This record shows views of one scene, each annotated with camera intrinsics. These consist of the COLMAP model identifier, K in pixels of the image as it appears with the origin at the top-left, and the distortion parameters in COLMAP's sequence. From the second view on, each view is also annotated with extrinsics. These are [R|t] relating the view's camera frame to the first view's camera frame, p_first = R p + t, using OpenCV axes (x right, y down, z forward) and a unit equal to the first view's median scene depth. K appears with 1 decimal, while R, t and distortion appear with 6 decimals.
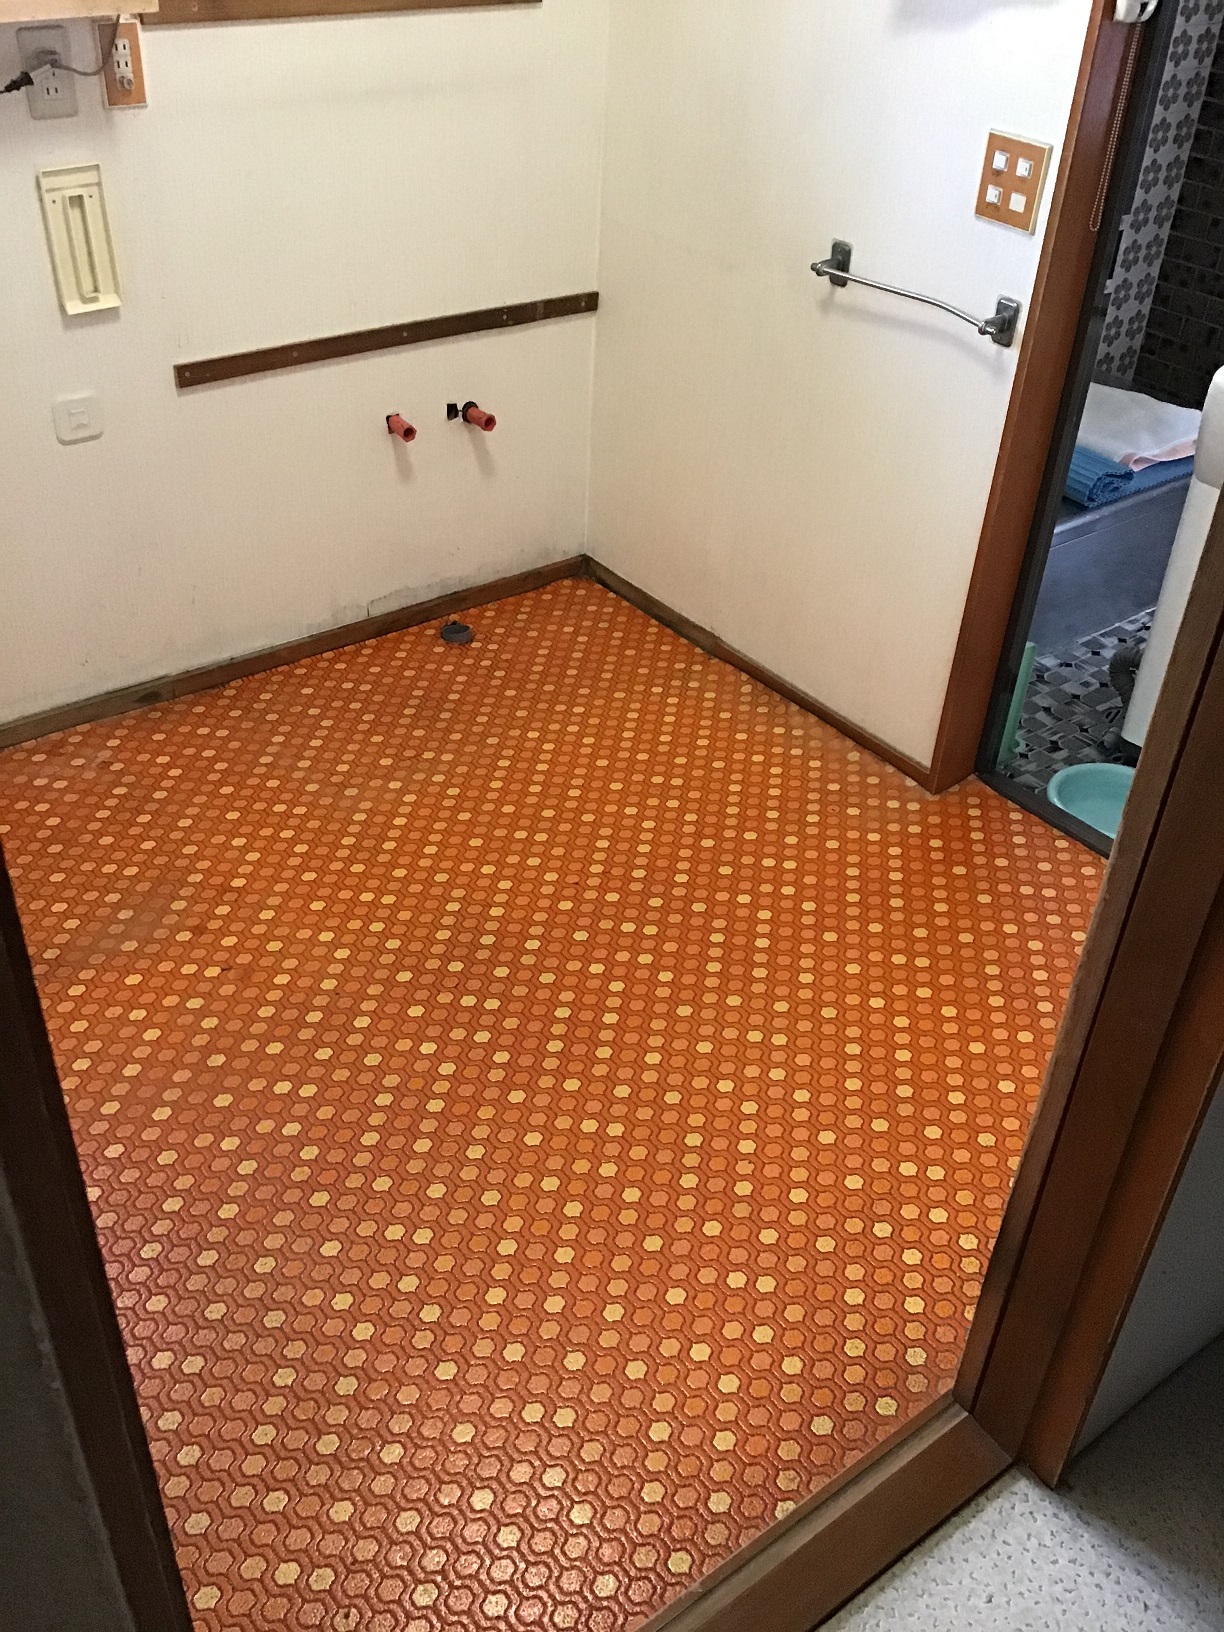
lens RADIAL K [[1477.4, 0, 612.0], [0, 1477.4, 816.0], [0, 0, 1]] dist [0.146578, -0.259545]
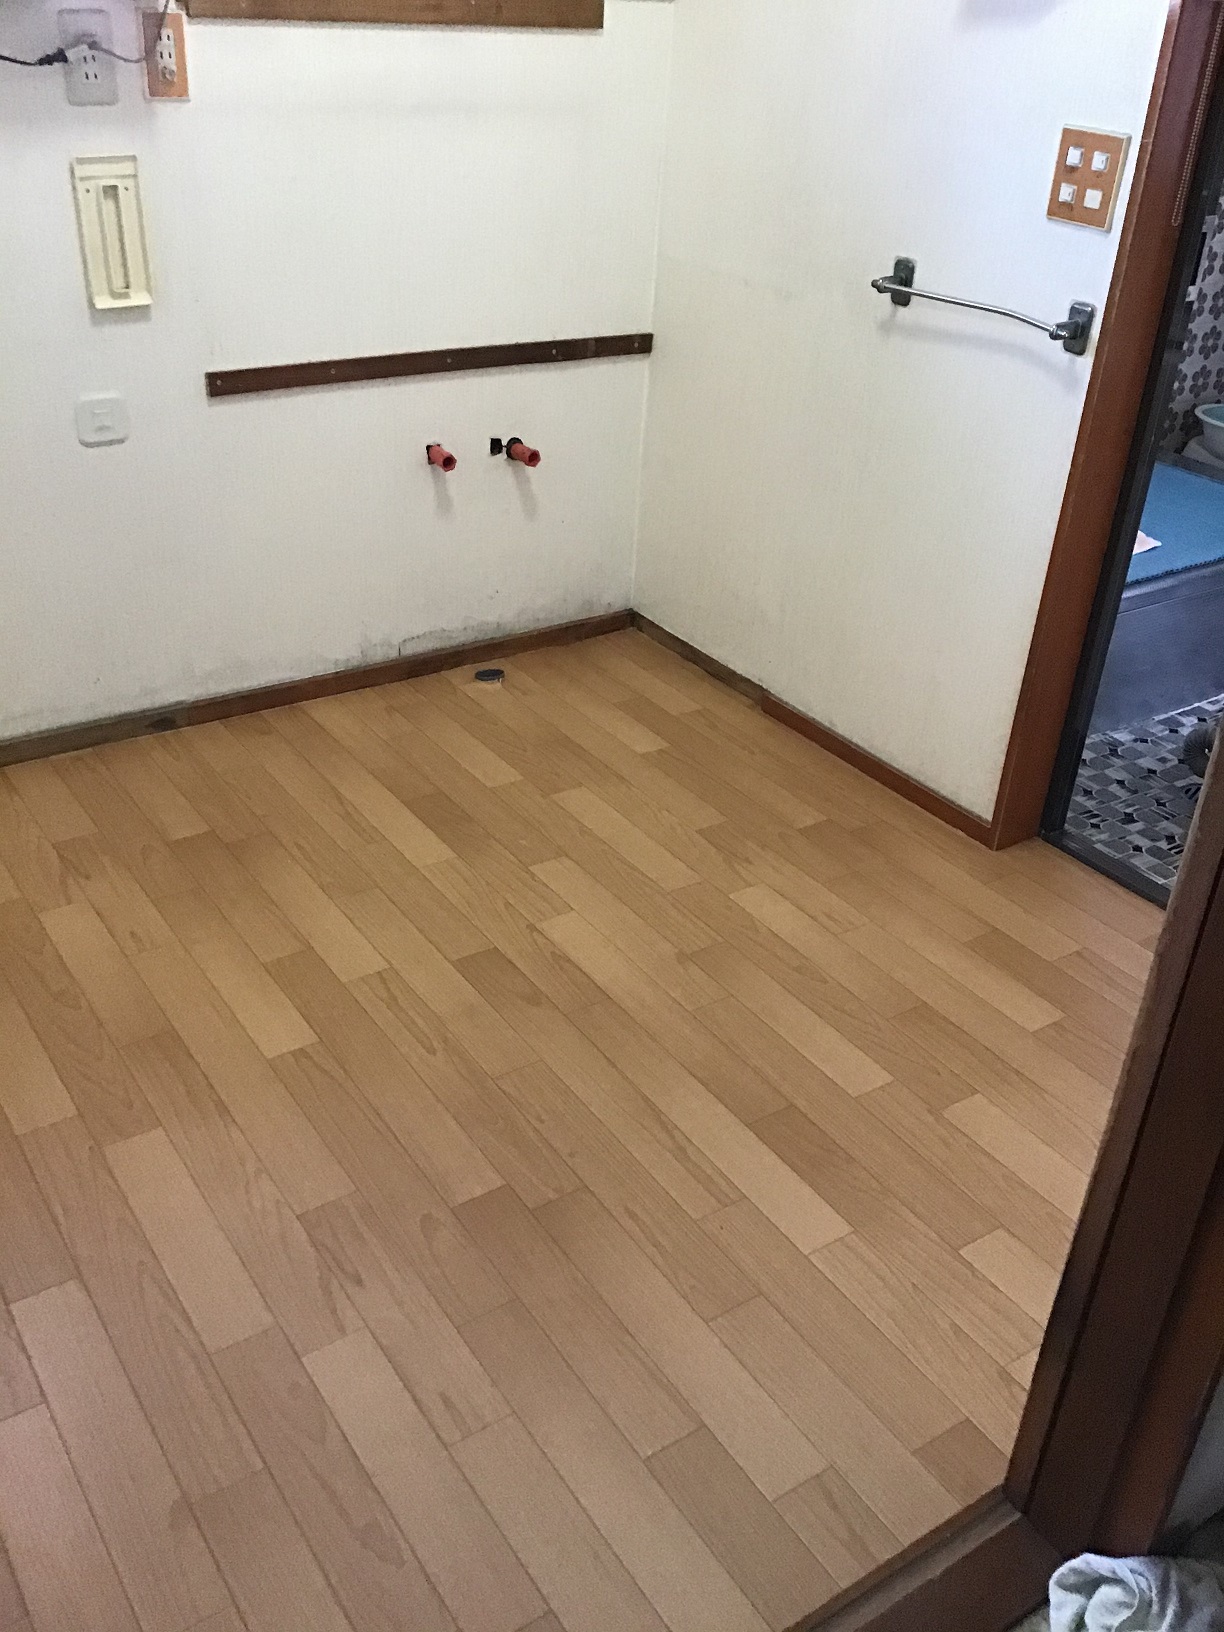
lens RADIAL K [[1477.4, 0, 612.0], [0, 1477.4, 816.0], [0, 0, 1]] dist [0.146578, -0.259545]
pose [[0.998382, 0.035853, -0.044130, 0.022633], [-0.040076, 0.994295, -0.098847, 0.070230], [0.040334, 0.100456, 0.994124, 0.083192]]
